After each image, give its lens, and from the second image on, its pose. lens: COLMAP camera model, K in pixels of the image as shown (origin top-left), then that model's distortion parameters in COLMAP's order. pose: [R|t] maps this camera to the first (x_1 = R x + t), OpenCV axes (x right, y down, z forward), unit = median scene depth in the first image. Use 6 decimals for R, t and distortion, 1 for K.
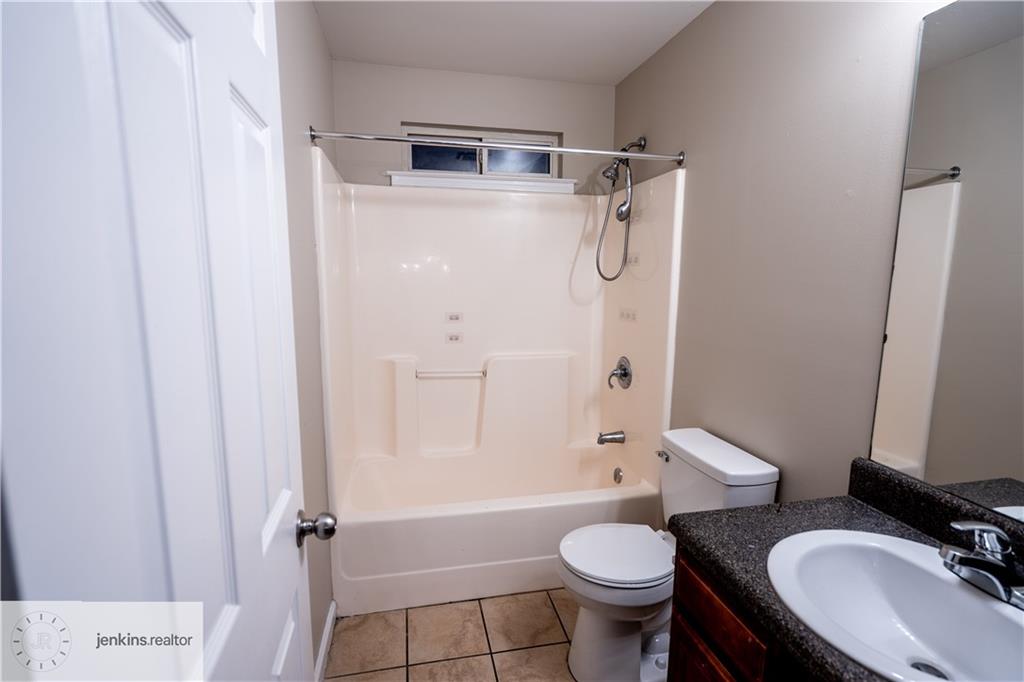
lens RADIAL K [[466.6, 0, 508.9], [0, 466.6, 340.9], [0, 0, 1]] dist [-0.017490, 0.004857]
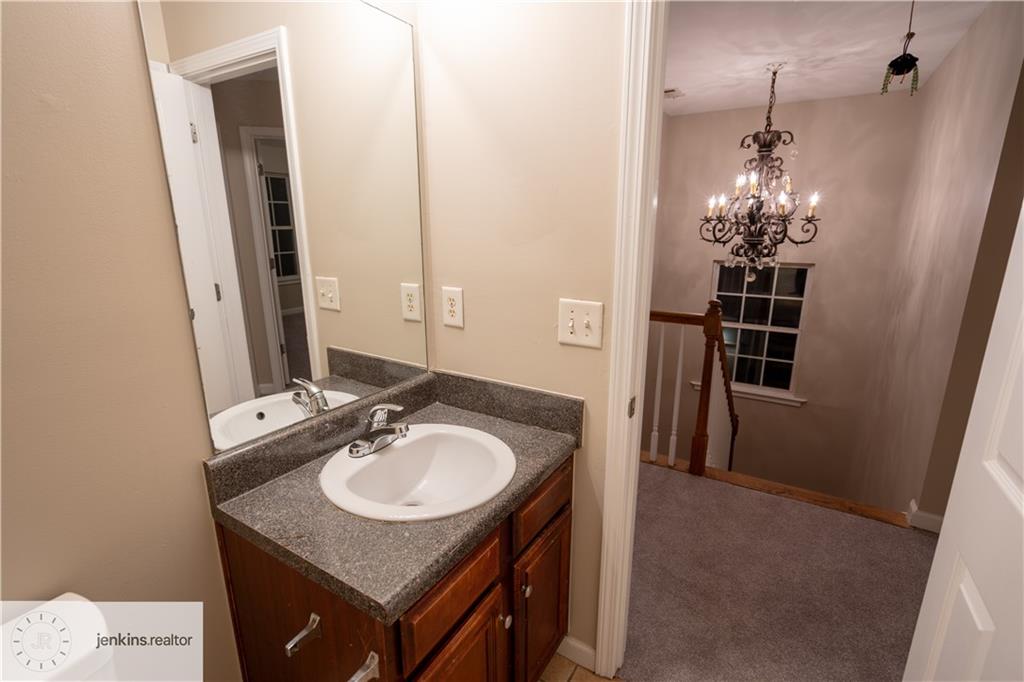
lens RADIAL K [[466.6, 0, 512.5], [0, 466.6, 340.6], [0, 0, 1]] dist [-0.017490, 0.004857]
pose [[-0.721565, -0.180650, 0.668364, -0.189943], [0.087763, 0.933706, 0.347118, -0.232978], [-0.686762, 0.309126, -0.657875, 1.366760]]
